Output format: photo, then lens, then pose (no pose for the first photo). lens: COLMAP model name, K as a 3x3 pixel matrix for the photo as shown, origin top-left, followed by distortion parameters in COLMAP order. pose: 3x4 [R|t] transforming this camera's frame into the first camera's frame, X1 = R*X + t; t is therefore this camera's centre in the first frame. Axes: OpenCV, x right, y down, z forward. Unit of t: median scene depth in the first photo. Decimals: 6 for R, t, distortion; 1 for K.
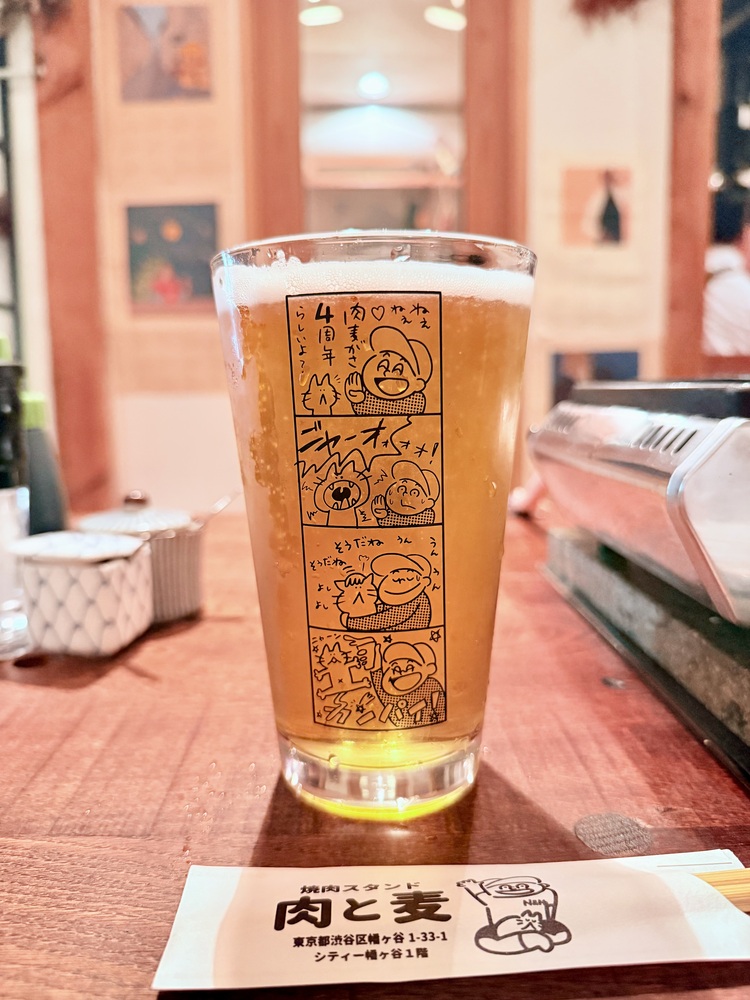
lens RADIAL K [[848.7, 0, 380.4], [0, 848.7, 496.7], [0, 0, 1]] dist [-0.028118, 0.015258]
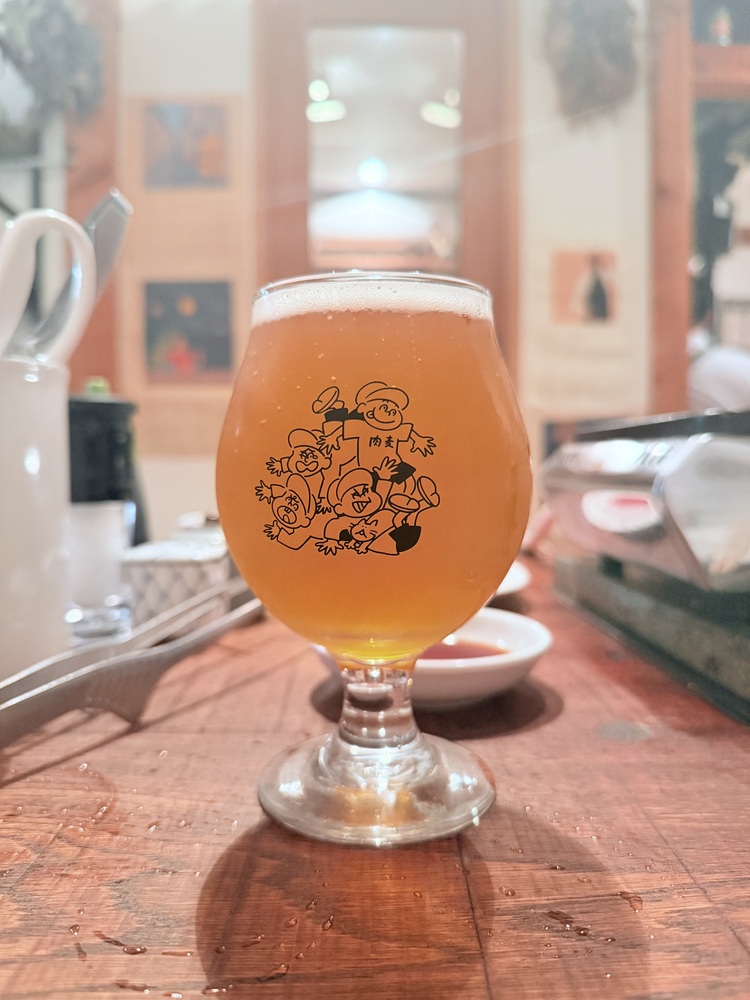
lens RADIAL K [[848.7, 0, 374.8], [0, 848.7, 500.2], [0, 0, 1]] dist [-0.028118, 0.015258]
pose [[0.999952, 0.006623, 0.007168, -0.075806], [-0.005999, 0.996458, -0.083873, 0.083280], [-0.007698, 0.083826, 0.996451, -0.217112]]
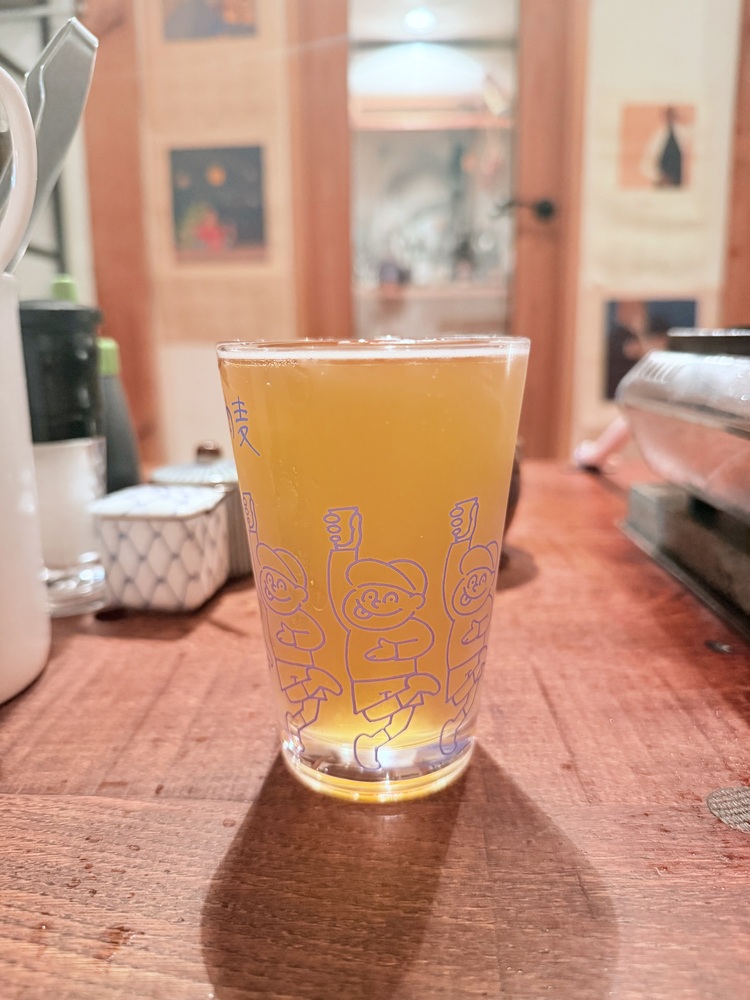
lens RADIAL K [[848.7, 0, 378.0], [0, 848.7, 502.9], [0, 0, 1]] dist [-0.028118, 0.015258]
pose [[0.998991, 0.010031, -0.043780, -0.057818], [-0.007186, 0.997881, 0.064662, -0.000865], [0.044336, -0.064282, 0.996946, 0.035547]]
